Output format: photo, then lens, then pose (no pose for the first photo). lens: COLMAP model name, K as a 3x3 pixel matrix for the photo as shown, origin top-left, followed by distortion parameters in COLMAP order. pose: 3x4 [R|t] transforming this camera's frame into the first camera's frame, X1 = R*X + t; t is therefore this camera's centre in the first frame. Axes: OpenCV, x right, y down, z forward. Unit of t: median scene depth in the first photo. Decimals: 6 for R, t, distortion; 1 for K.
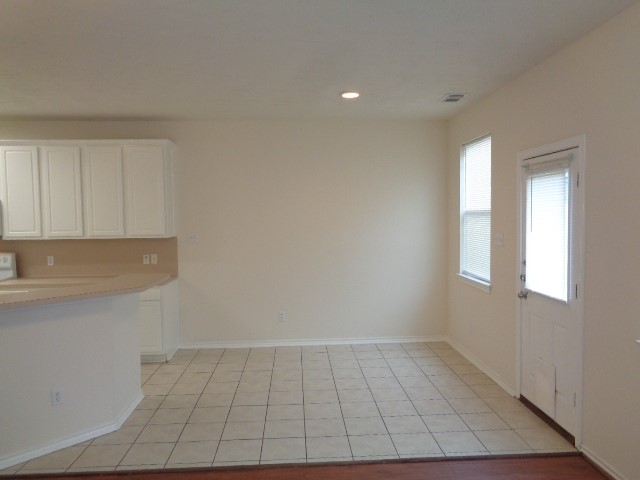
lens RADIAL K [[480.1, 0, 318.0], [0, 480.1, 240.8], [0, 0, 1]] dist [-0.012123, 0.019669]
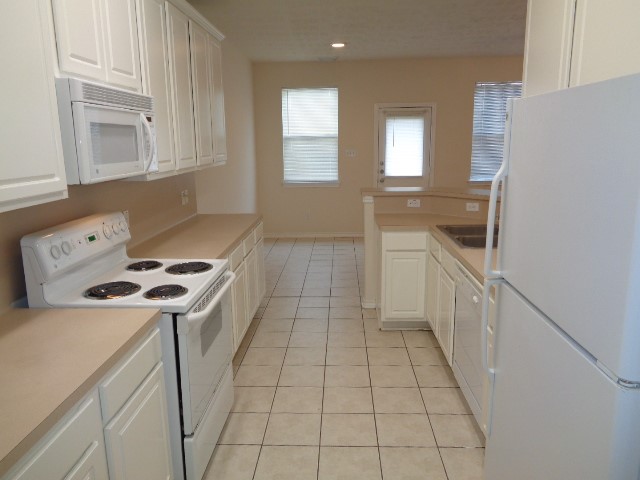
lens RADIAL K [[480.1, 0, 319.9], [0, 480.1, 239.0], [0, 0, 1]] dist [-0.012123, 0.019669]
pose [[0.098283, -0.193205, 0.976223, -1.543039], [0.061657, 0.980270, 0.187799, -0.033777], [-0.993247, 0.041733, 0.108256, 1.065936]]
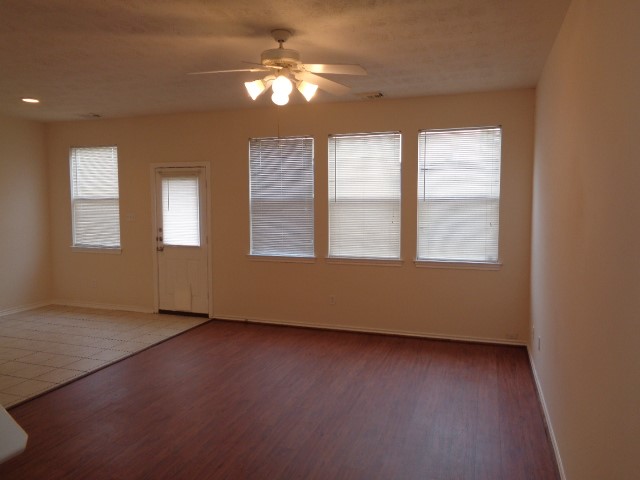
lens RADIAL K [[480.1, 0, 323.4], [0, 480.1, 241.3], [0, 0, 1]] dist [-0.012123, 0.019669]
pose [[0.369565, -0.064694, 0.926950, -0.930261], [0.040883, 0.997739, 0.053335, 0.020111], [-0.928305, 0.018186, 0.371375, -0.155624]]
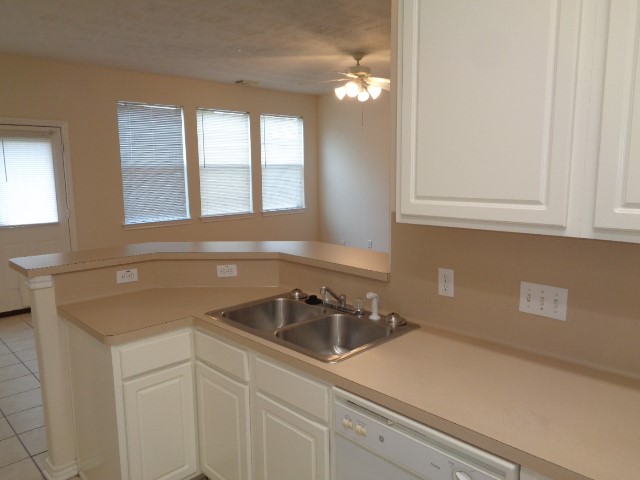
lens RADIAL K [[480.1, 0, 322.5], [0, 480.1, 241.0], [0, 0, 1]] dist [-0.012123, 0.019669]
pose [[-0.660098, -0.099989, 0.744495, -1.105551], [0.049010, 0.983257, 0.175510, -0.044496], [-0.749579, 0.152341, -0.644146, 1.182540]]
